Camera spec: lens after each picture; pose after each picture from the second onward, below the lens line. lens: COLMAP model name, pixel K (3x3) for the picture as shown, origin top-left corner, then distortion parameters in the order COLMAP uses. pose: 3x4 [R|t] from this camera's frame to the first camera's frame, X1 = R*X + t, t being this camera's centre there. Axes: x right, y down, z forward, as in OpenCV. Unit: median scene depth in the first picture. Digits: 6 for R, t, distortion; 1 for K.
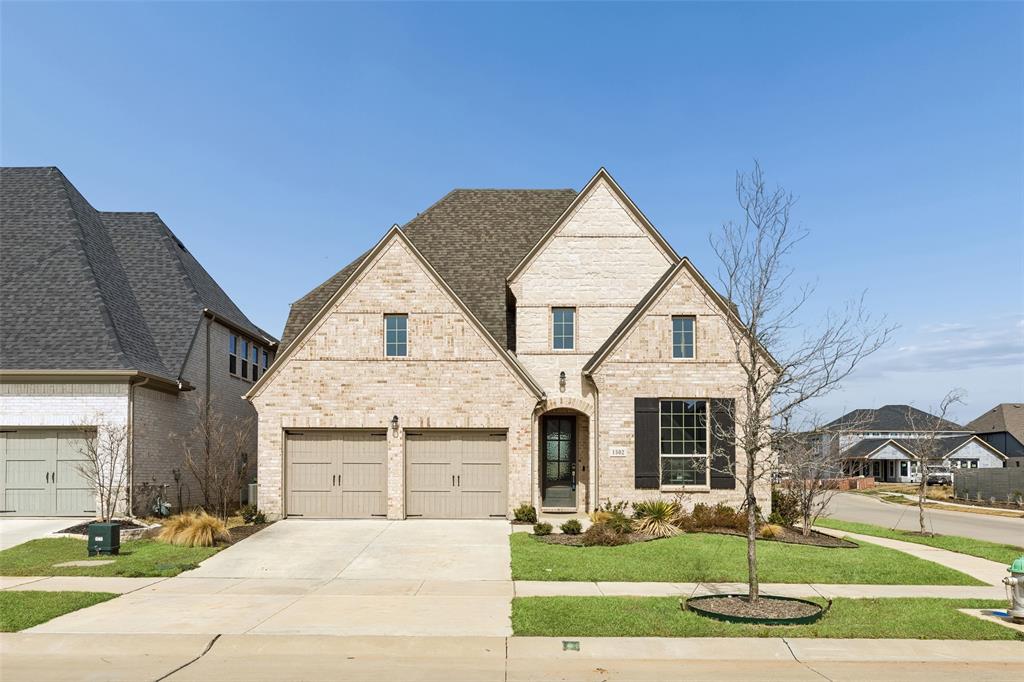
lens RADIAL K [[704.6, 0, 511.9], [0, 704.6, 347.1], [0, 0, 1]] dist [0.000592, 0.001594]
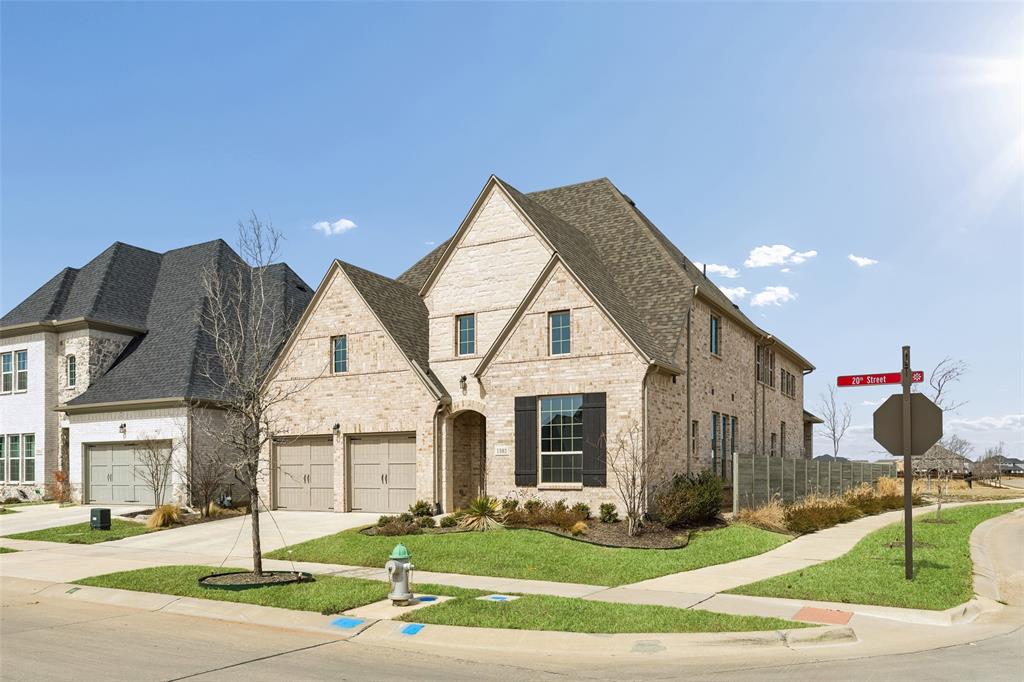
lens RADIAL K [[769.6, 0, 511.6], [0, 769.6, 336.2], [0, 0, 1]] dist [-0.001170, -0.002867]
pose [[0.870596, -0.092505, -0.483224, 0.711417], [0.093541, 0.995372, -0.022020, 0.007874], [0.483024, -0.026031, 0.875220, 0.023404]]
